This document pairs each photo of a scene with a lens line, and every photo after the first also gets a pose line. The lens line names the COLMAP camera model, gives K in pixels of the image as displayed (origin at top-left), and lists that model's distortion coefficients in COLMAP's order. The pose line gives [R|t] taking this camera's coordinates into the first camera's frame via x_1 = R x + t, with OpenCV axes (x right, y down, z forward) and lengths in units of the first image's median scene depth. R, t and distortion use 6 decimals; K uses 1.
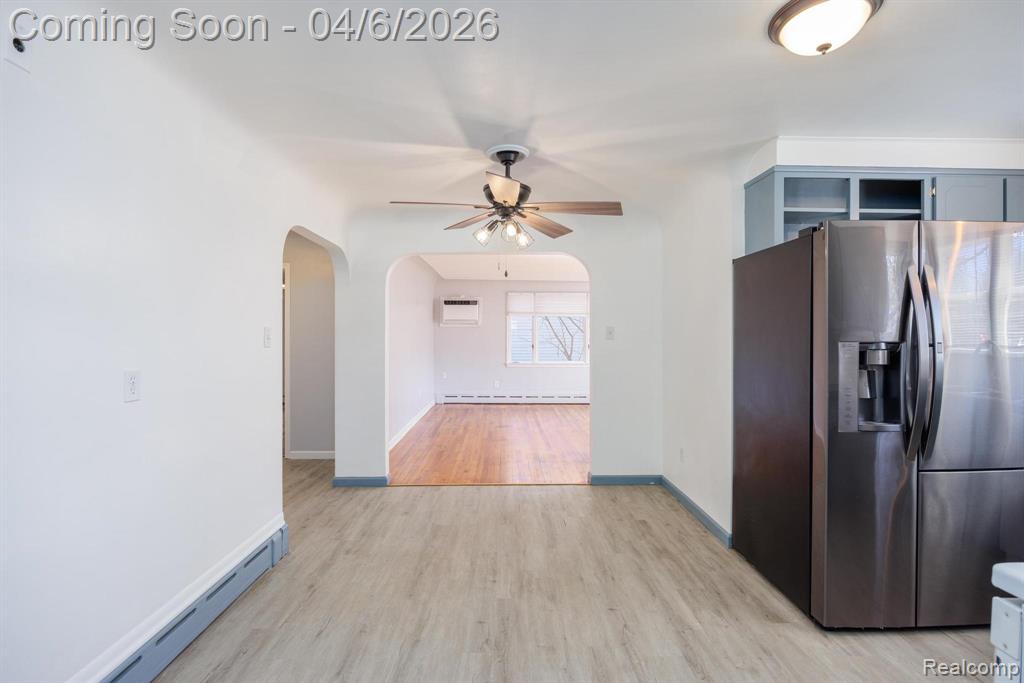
lens RADIAL K [[489.0, 0, 515.0], [0, 489.0, 342.5], [0, 0, 1]] dist [0.003742, 0.000137]
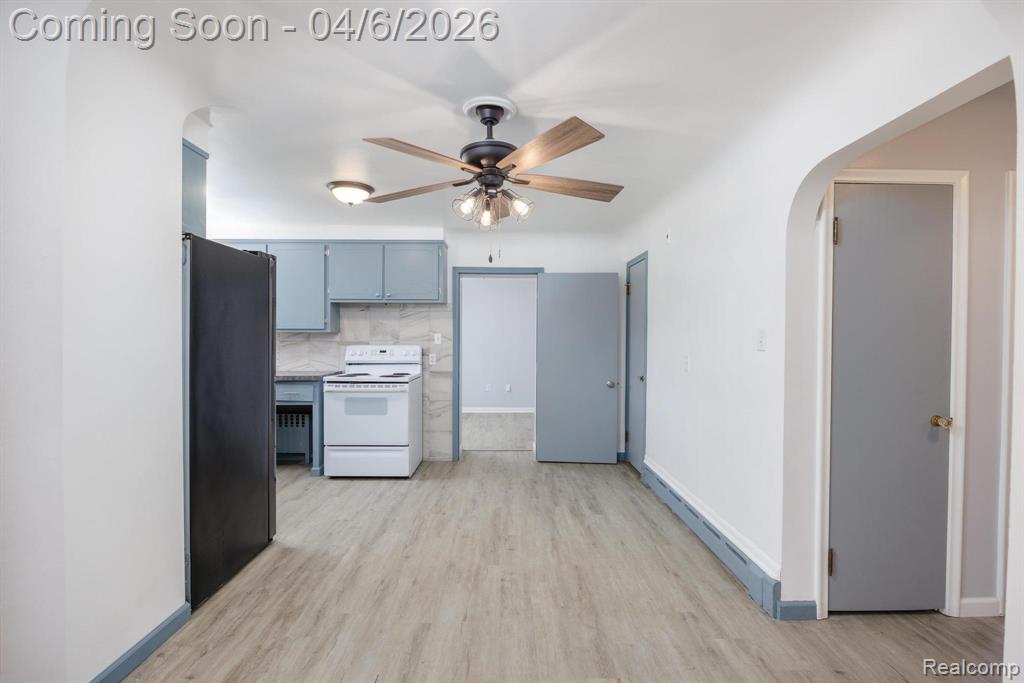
lens RADIAL K [[489.0, 0, 514.2], [0, 489.0, 342.8], [0, 0, 1]] dist [0.003742, 0.000137]
pose [[-0.999989, -0.004648, 0.000713, -0.064634], [-0.004631, 0.999716, 0.023380, -0.023711], [-0.000821, 0.023377, -0.999726, 1.998844]]
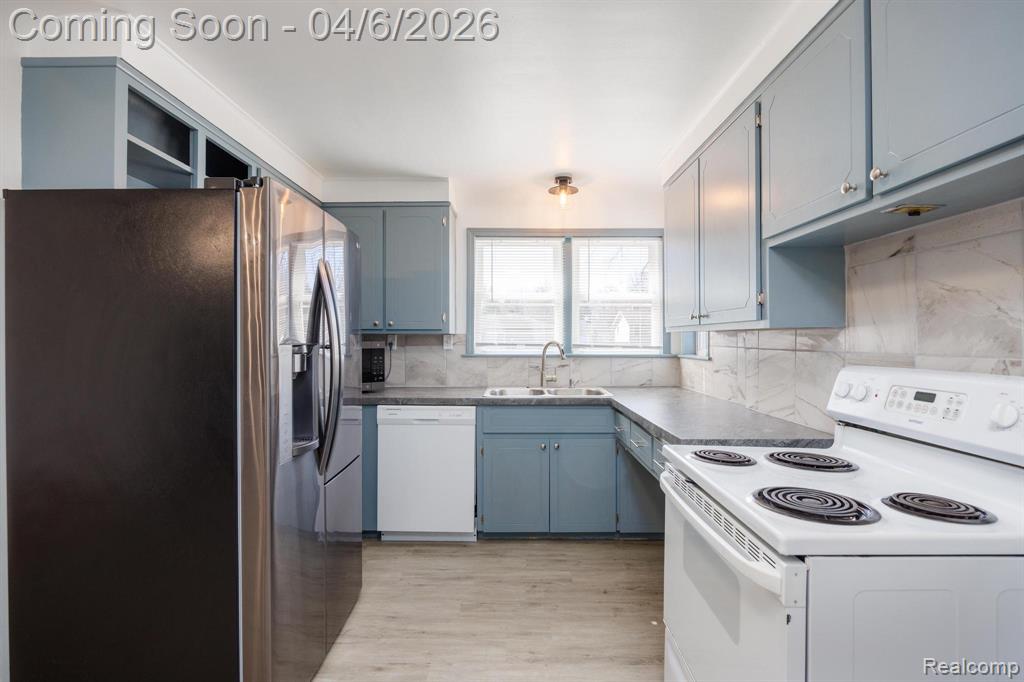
lens RADIAL K [[489.0, 0, 509.7], [0, 489.0, 340.8], [0, 0, 1]] dist [0.003742, 0.000137]
pose [[0.047843, -0.004988, 0.998842, -0.070922], [0.008682, 0.999952, 0.004577, -0.006632], [-0.998817, 0.008453, 0.047884, 0.557753]]
